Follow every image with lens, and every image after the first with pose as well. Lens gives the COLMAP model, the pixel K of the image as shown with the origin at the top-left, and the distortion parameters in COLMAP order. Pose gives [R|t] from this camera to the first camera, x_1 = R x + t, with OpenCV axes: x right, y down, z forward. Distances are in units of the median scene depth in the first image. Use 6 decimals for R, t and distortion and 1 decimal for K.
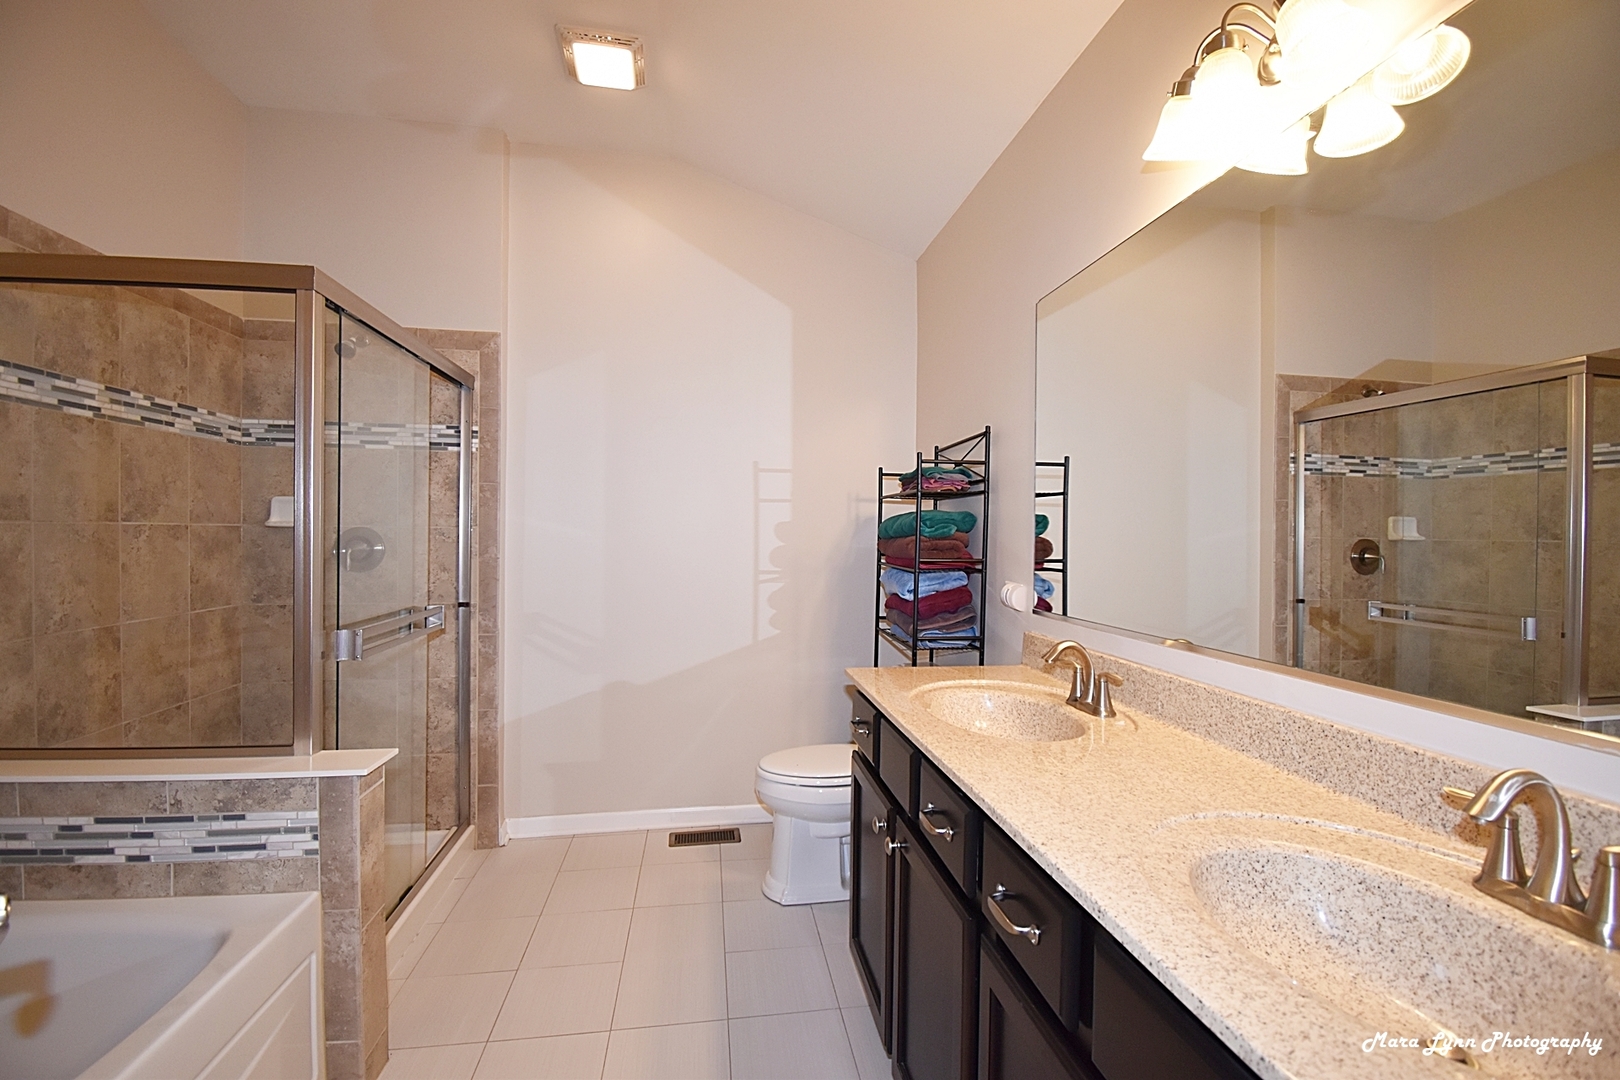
lens RADIAL K [[712.7, 0, 817.6], [0, 712.7, 539.5], [0, 0, 1]] dist [0.020689, -0.026100]
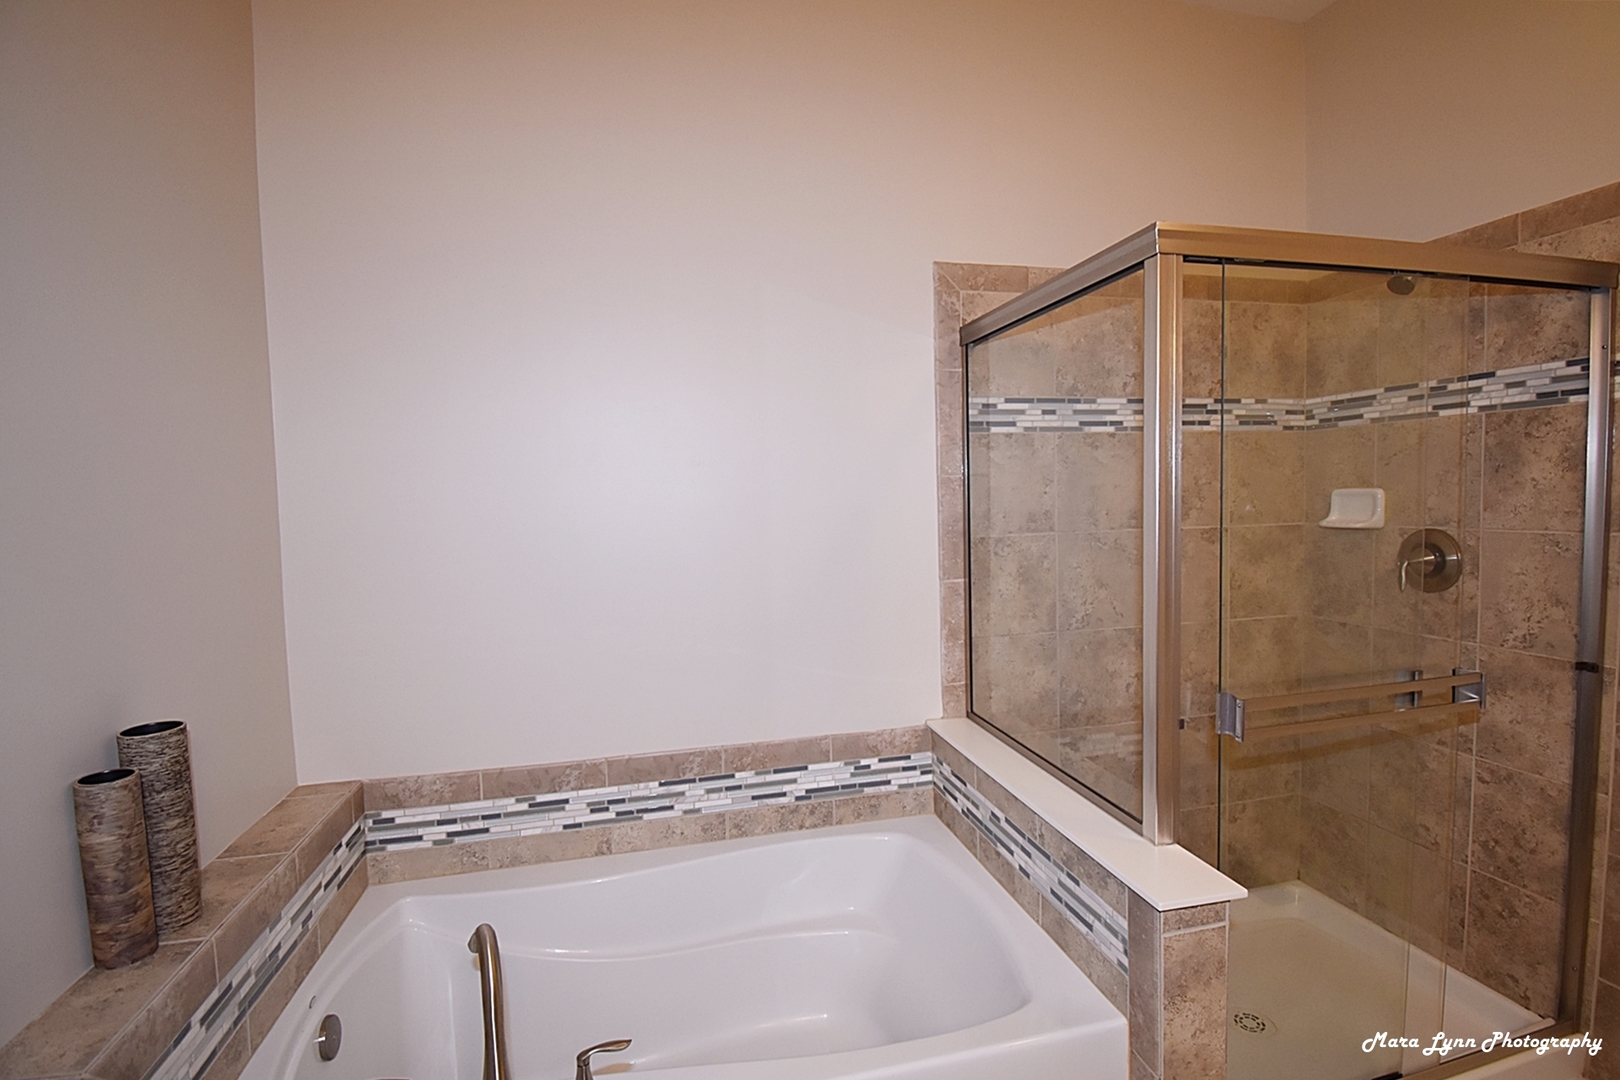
lens RADIAL K [[742.7, 0, 820.7], [0, 742.7, 539.3], [0, 0, 1]] dist [0.021229, -0.027219]
pose [[0.075461, 0.044525, -0.996154, 0.054116], [0.015844, 0.998823, 0.045844, -0.056613], [0.997023, -0.019242, 0.074667, 0.384619]]
